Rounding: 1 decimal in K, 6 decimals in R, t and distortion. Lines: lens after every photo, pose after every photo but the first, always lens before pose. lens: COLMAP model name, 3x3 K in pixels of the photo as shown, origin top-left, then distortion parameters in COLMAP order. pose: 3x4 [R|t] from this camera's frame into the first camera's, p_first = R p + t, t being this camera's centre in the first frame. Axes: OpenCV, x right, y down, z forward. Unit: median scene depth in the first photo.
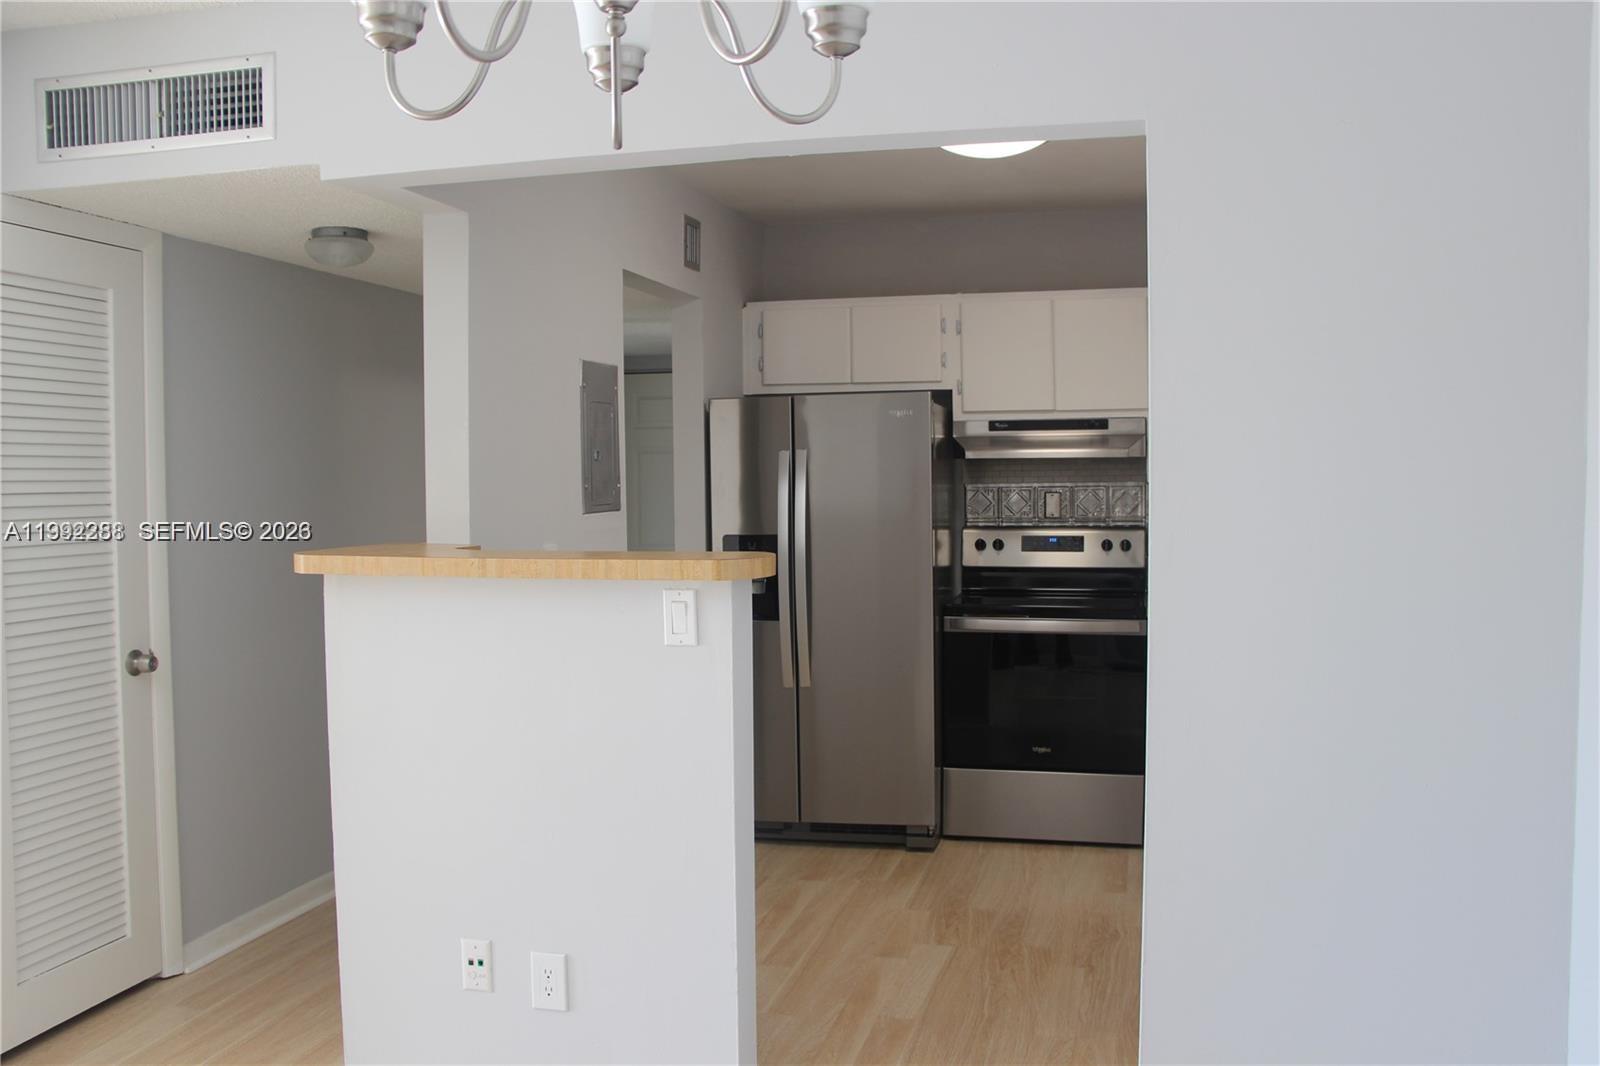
lens RADIAL K [[1349.5, 0, 800.0], [0, 1349.5, 533.0], [0, 0, 1]] dist [-0.177537, 0.207551]
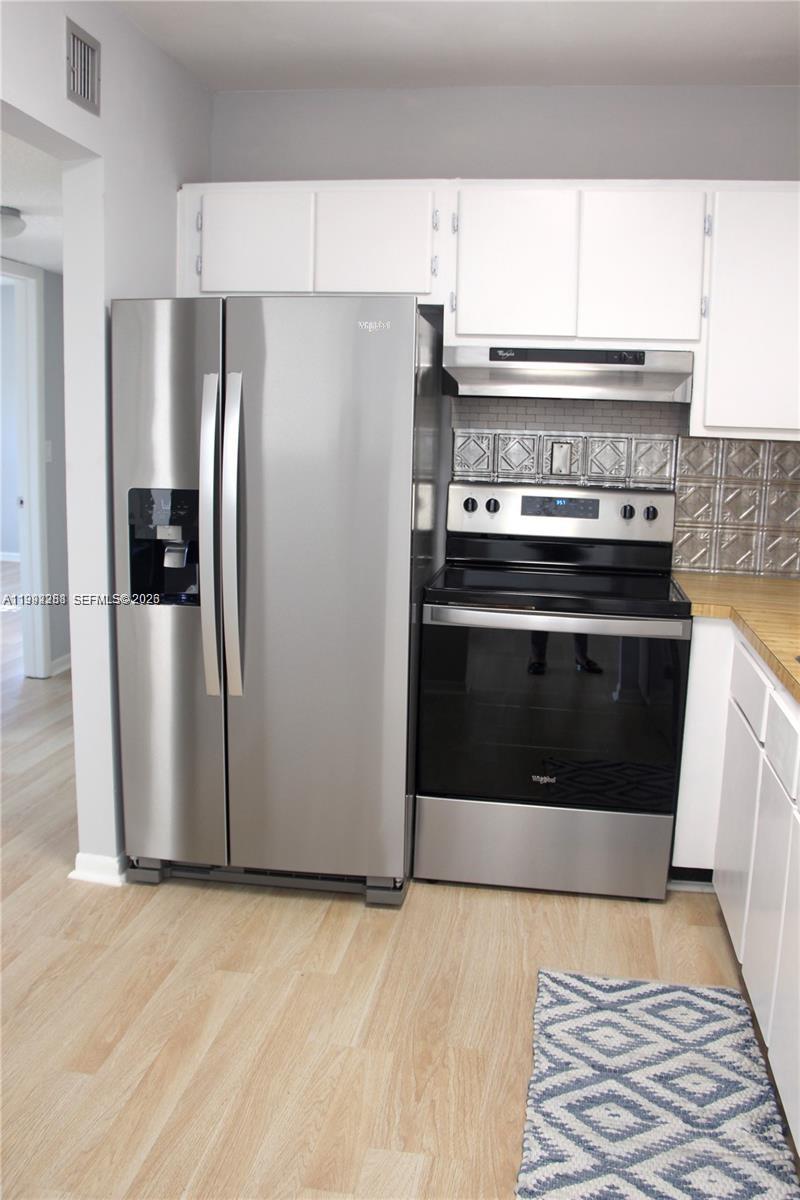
lens RADIAL K [[1012.1, 0, 400.0], [0, 1012.1, 600.0], [0, 0, 1]] dist [-0.177537, 0.207551]
pose [[0.995414, 0.020510, 0.093435, 0.038190], [-0.032859, 0.990623, 0.132611, -0.014042], [-0.089839, -0.135073, 0.986754, 0.414116]]
